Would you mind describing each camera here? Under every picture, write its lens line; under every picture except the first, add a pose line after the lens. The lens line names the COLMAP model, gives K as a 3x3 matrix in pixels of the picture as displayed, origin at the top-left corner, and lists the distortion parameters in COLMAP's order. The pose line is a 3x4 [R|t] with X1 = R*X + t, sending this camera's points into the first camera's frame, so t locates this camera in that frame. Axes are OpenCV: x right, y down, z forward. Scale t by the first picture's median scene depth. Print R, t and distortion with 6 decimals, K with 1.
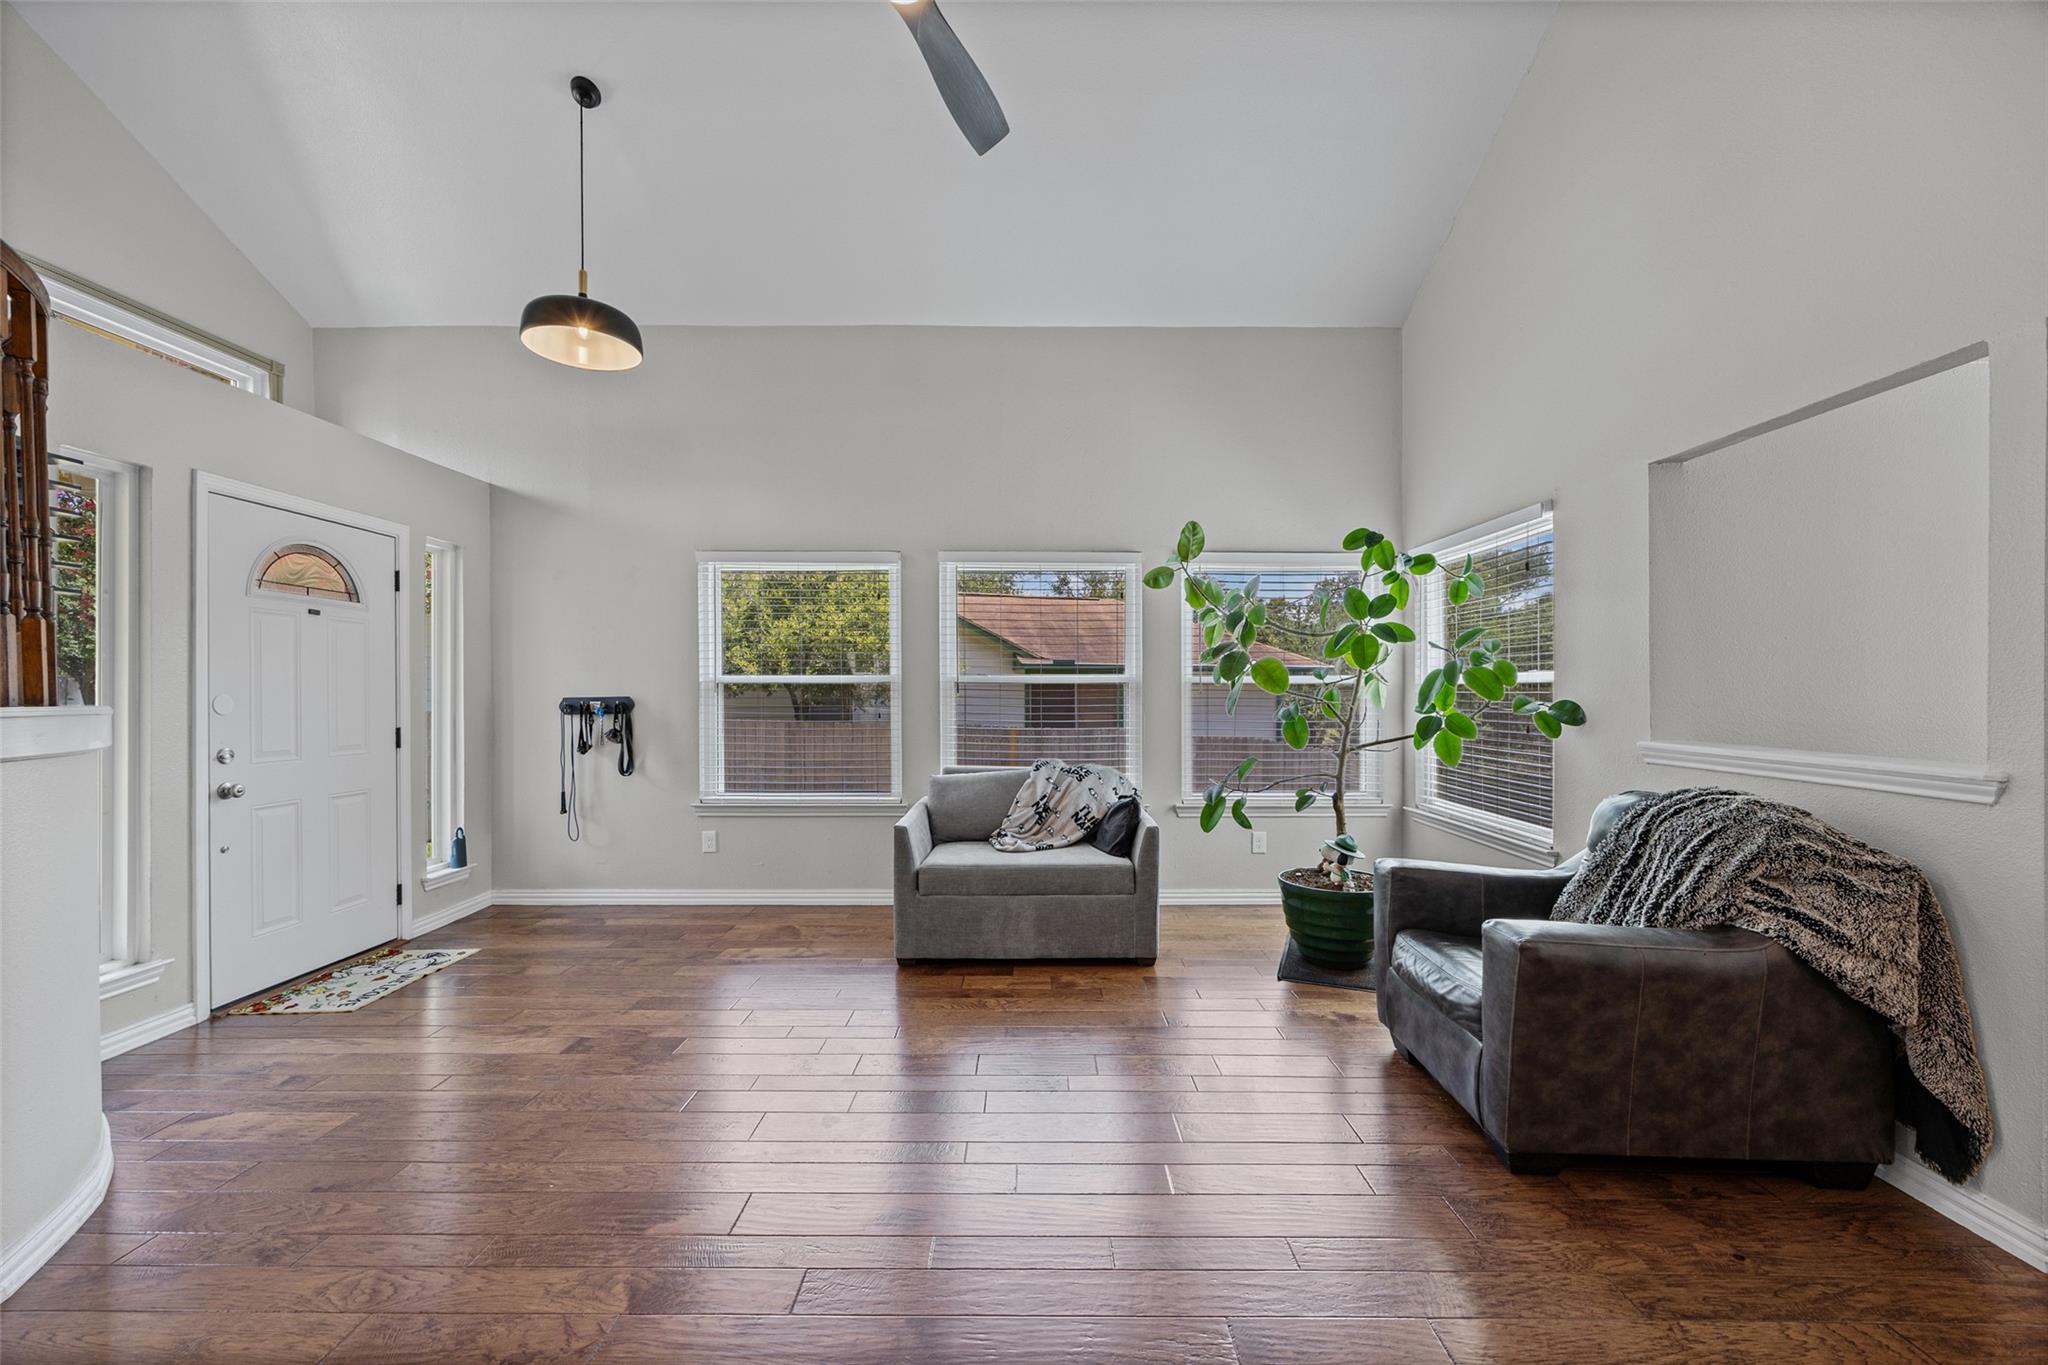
lens RADIAL K [[815.4, 0, 1017.6], [0, 815.4, 688.1], [0, 0, 1]] dist [-0.000600, -0.000085]
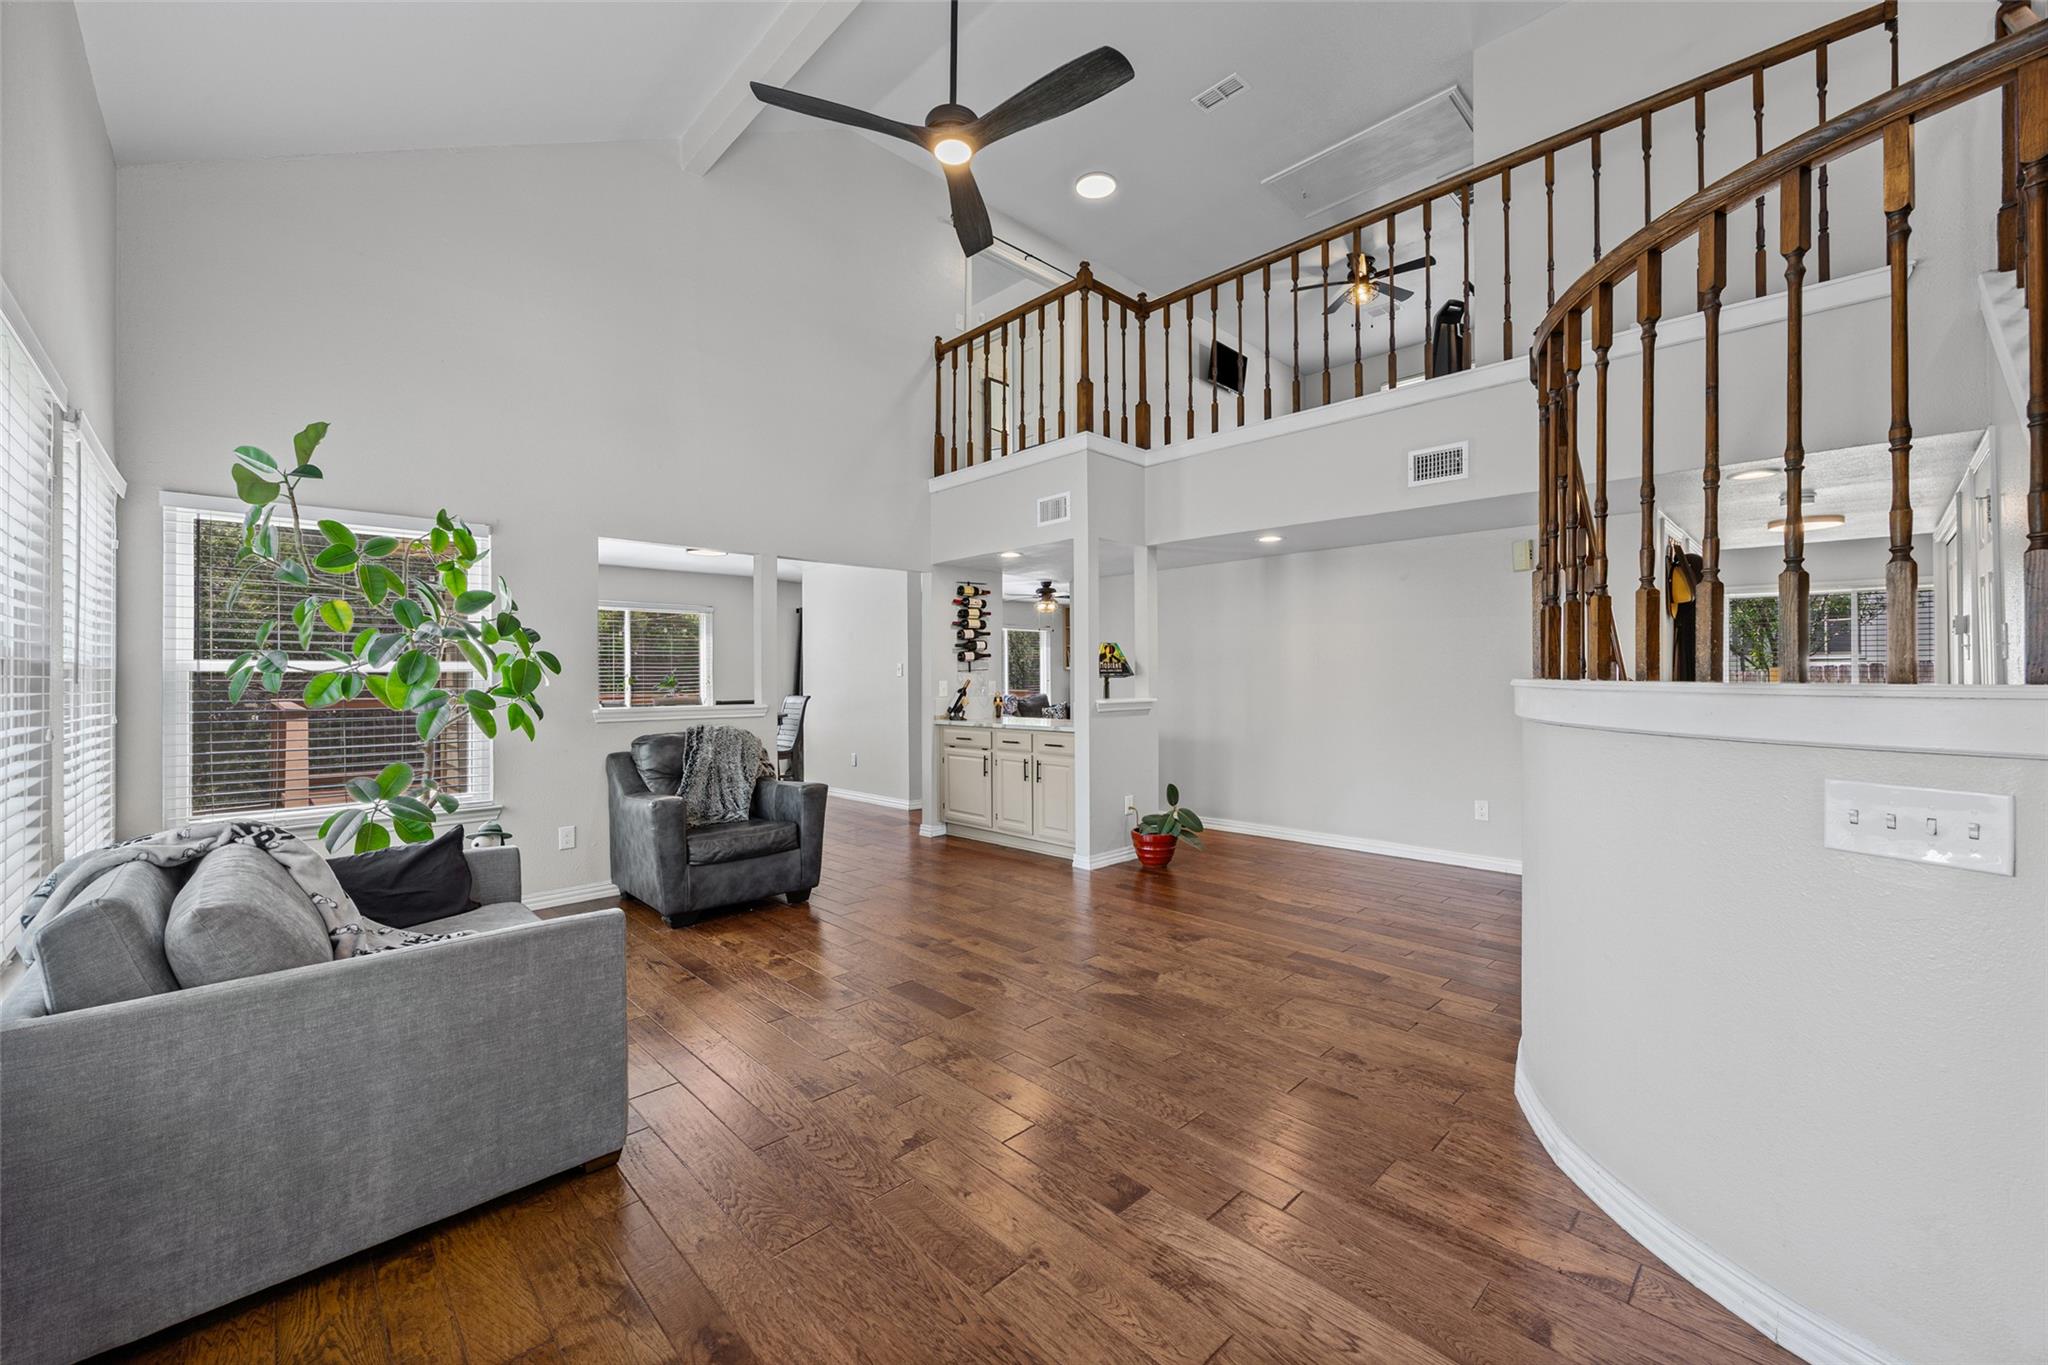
lens RADIAL K [[815.4, 0, 1017.6], [0, 815.4, 688.1], [0, 0, 1]] dist [-0.000600, -0.000085]
pose [[-0.710501, -0.002163, 0.703693, -0.915201], [0.007648, 0.999912, 0.010795, 0.006883], [-0.703655, 0.013051, -0.710422, 1.480981]]
